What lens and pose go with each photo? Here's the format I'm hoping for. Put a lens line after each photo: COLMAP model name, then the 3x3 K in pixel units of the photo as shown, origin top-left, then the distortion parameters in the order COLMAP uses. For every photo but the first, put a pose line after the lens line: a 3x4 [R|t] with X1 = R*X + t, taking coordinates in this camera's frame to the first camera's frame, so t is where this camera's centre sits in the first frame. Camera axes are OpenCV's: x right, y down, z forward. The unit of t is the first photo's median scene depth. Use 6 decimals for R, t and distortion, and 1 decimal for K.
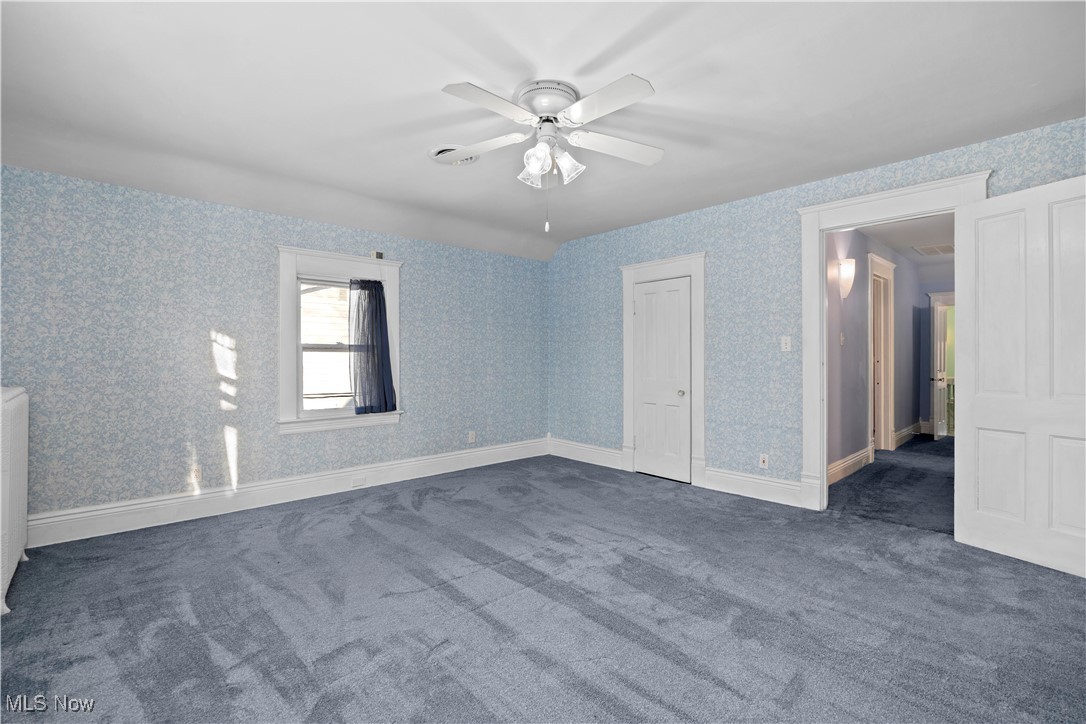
lens RADIAL K [[478.7, 0, 543.0], [0, 478.7, 361.4], [0, 0, 1]] dist [-0.017029, -0.000625]
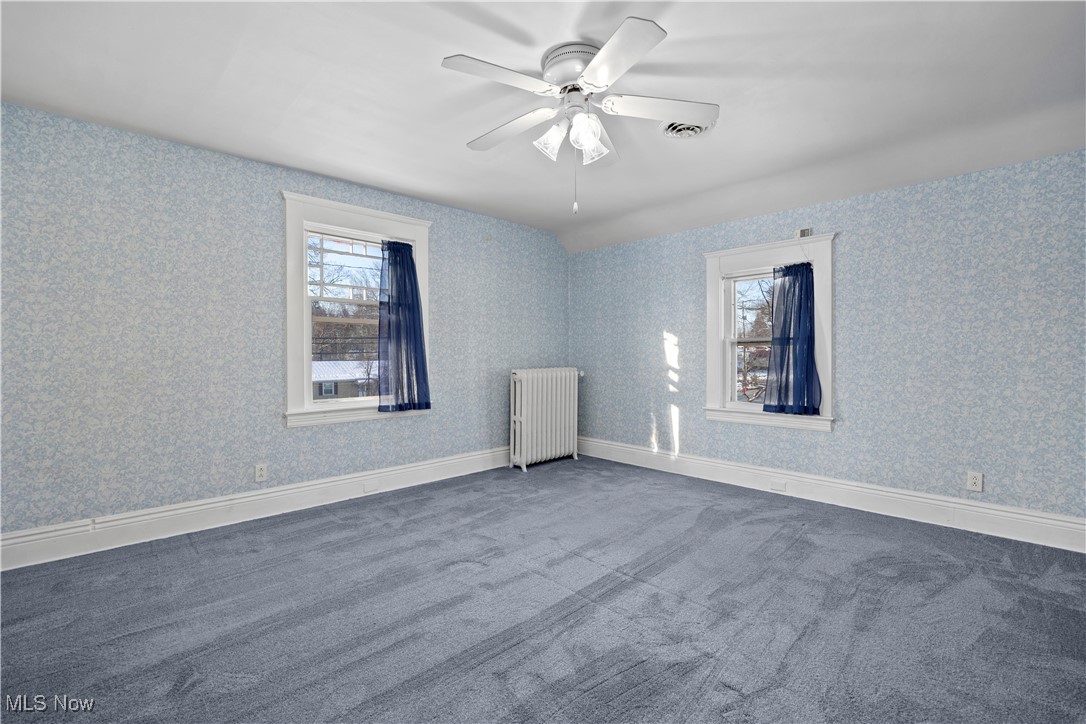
lens RADIAL K [[478.7, 0, 540.3], [0, 478.7, 355.7], [0, 0, 1]] dist [-0.017029, -0.000625]
pose [[0.018856, 0.005990, -0.999804, 0.621701], [-0.005635, 0.999967, 0.005884, -0.002860], [0.999806, 0.005523, 0.018889, 0.617746]]
